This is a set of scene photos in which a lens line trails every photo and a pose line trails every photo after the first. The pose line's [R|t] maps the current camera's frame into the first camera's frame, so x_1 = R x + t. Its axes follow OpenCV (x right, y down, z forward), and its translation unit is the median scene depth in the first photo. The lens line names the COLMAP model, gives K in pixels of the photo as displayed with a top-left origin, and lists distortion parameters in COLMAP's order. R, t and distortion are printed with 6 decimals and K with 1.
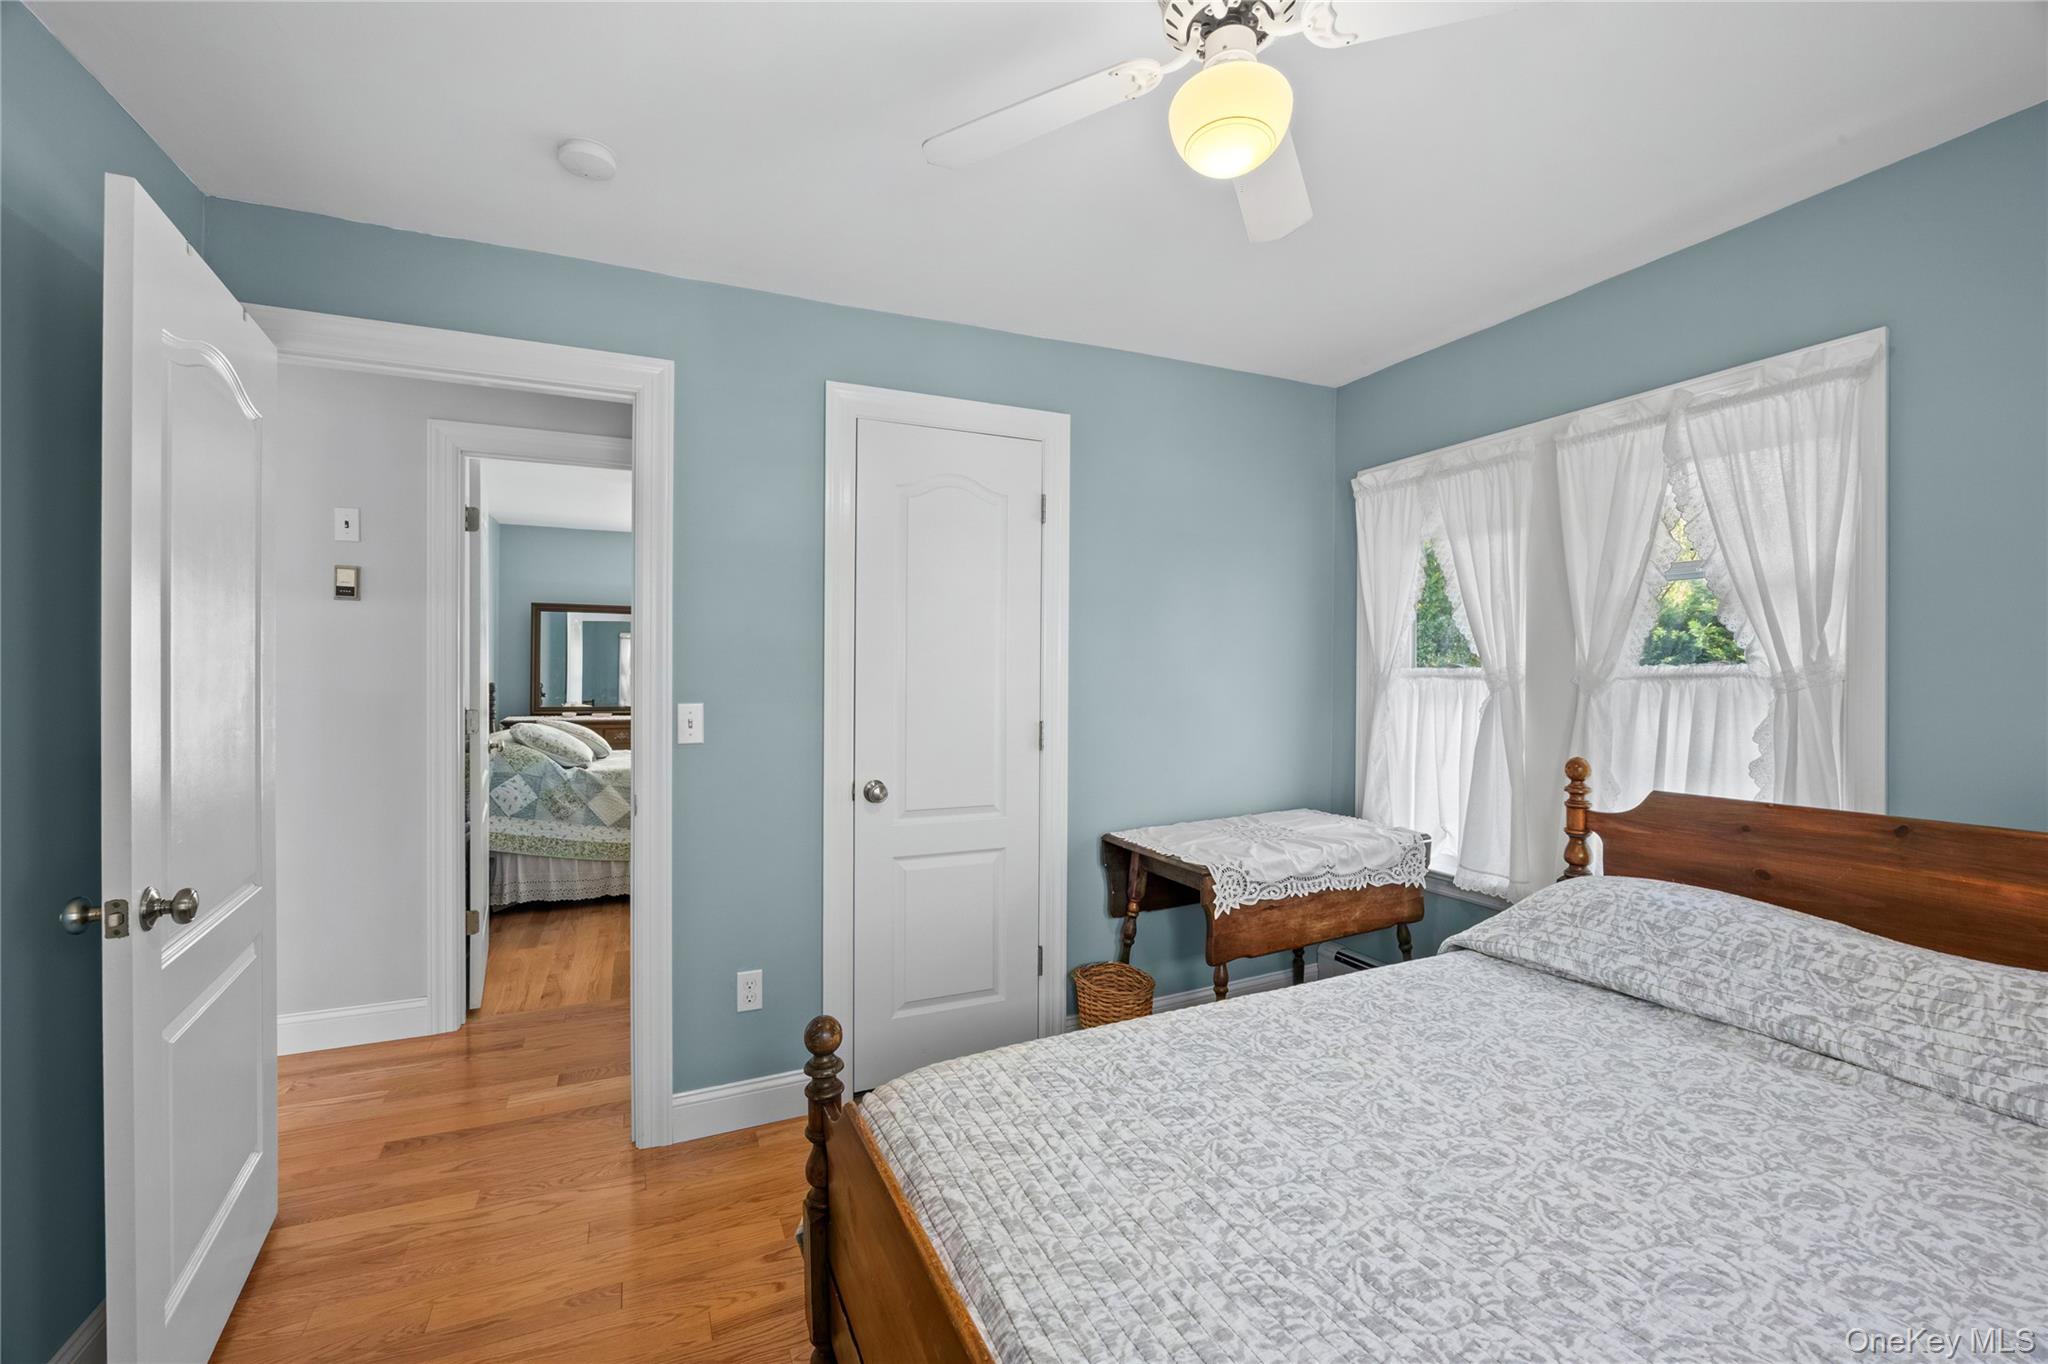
lens RADIAL K [[877.7, 0, 1036.2], [0, 877.7, 687.0], [0, 0, 1]] dist [-0.001708, -0.000186]
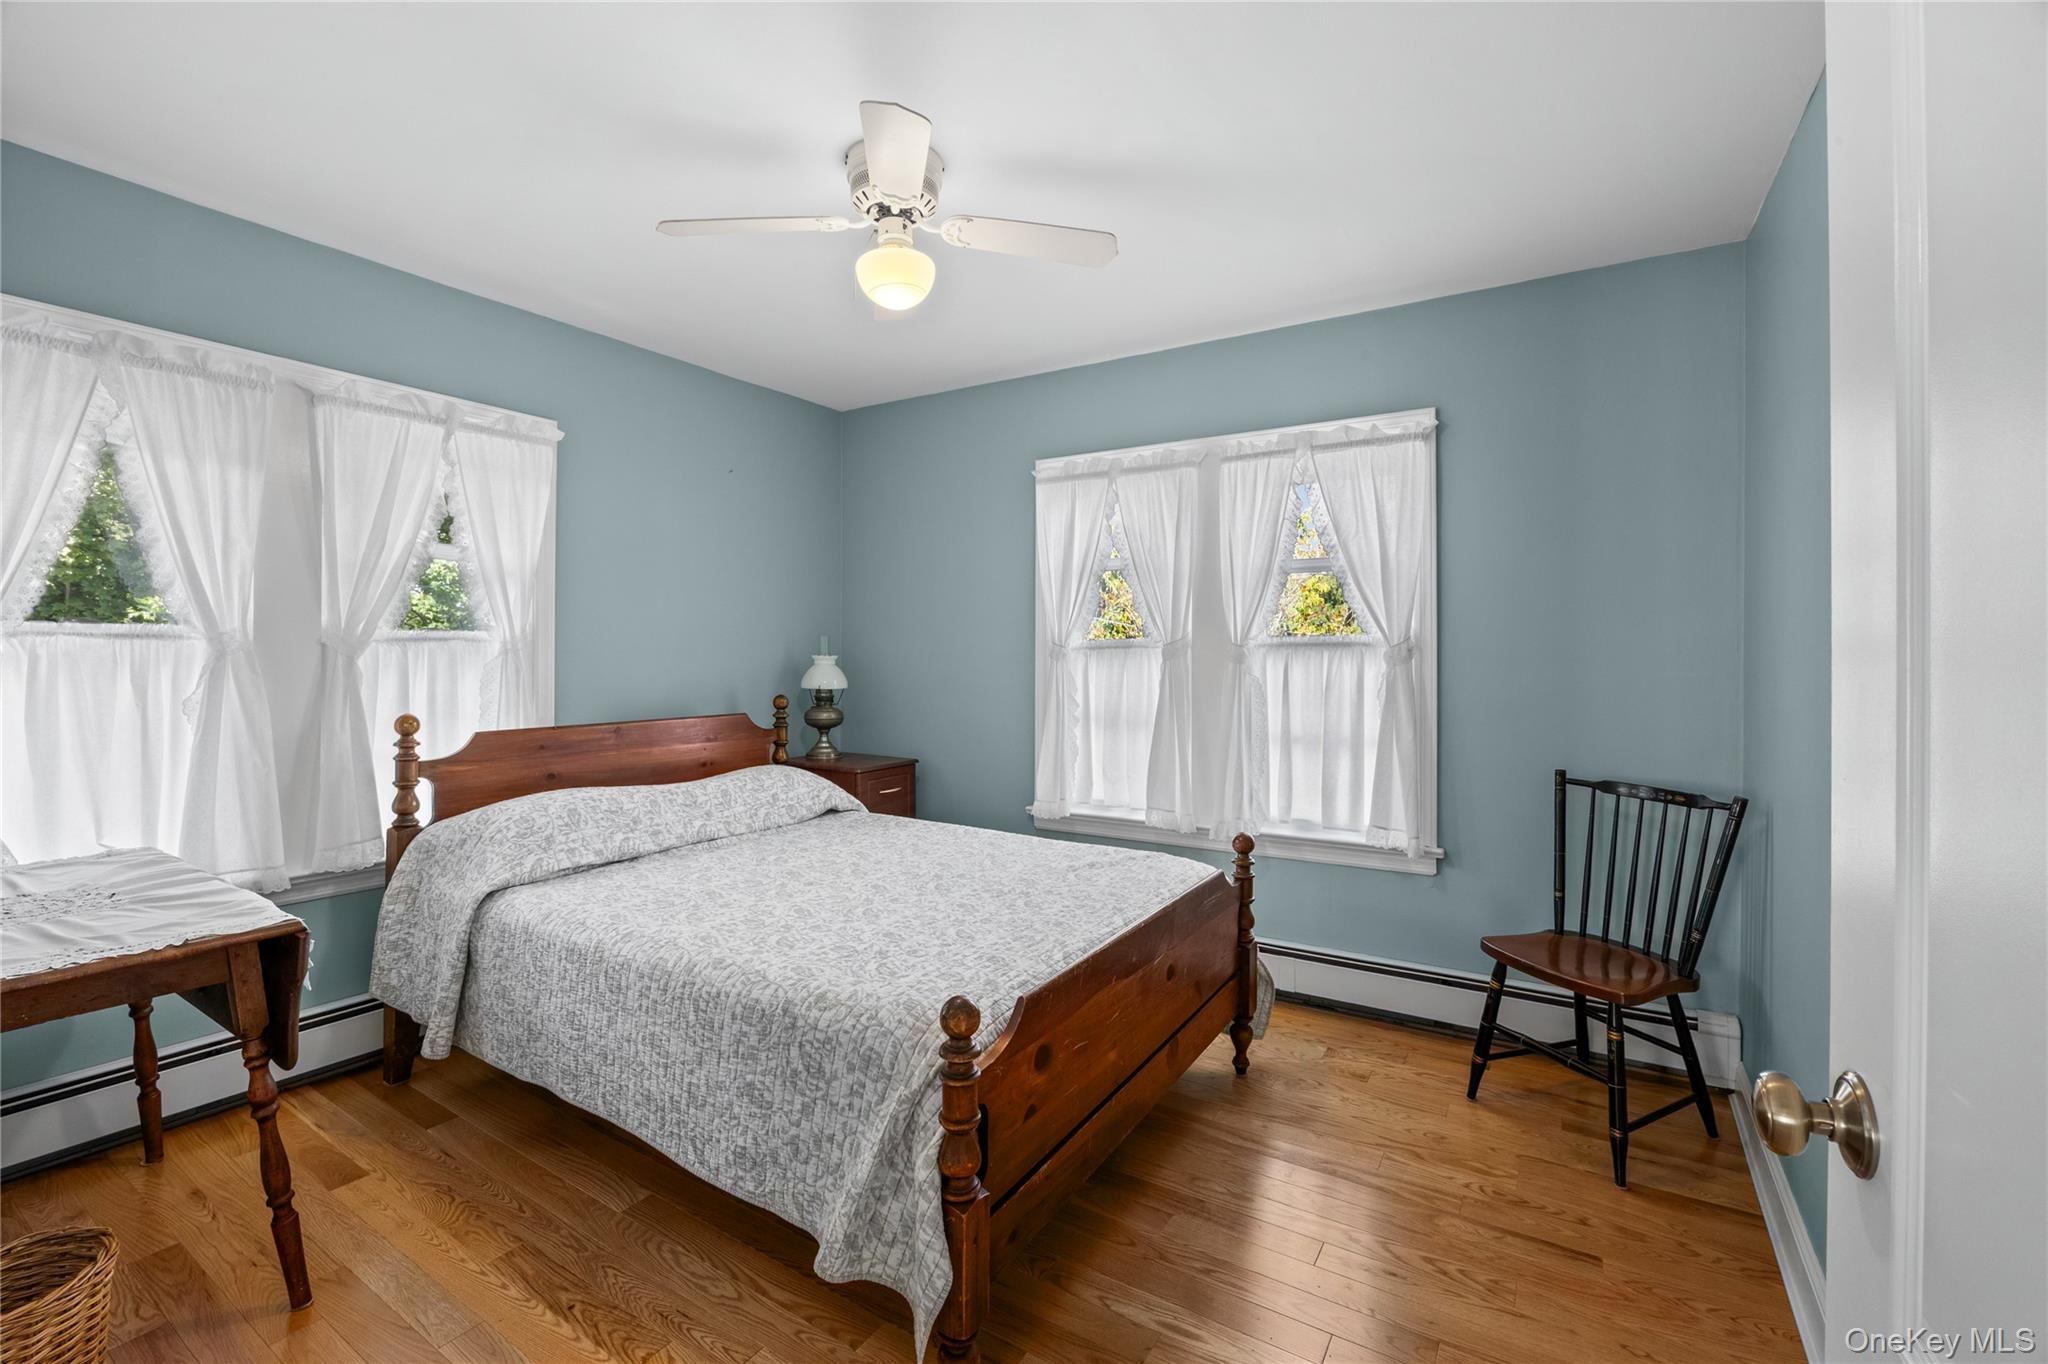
lens RADIAL K [[948.2, 0, 1017.8], [0, 948.2, 656.4], [0, 0, 1]] dist [0.001302, 0.000130]
pose [[-0.566264, -0.000820, 0.824223, -0.806176], [0.006043, 0.999968, 0.005147, 0.010077], [-0.824201, 0.007895, -0.566242, 1.108567]]
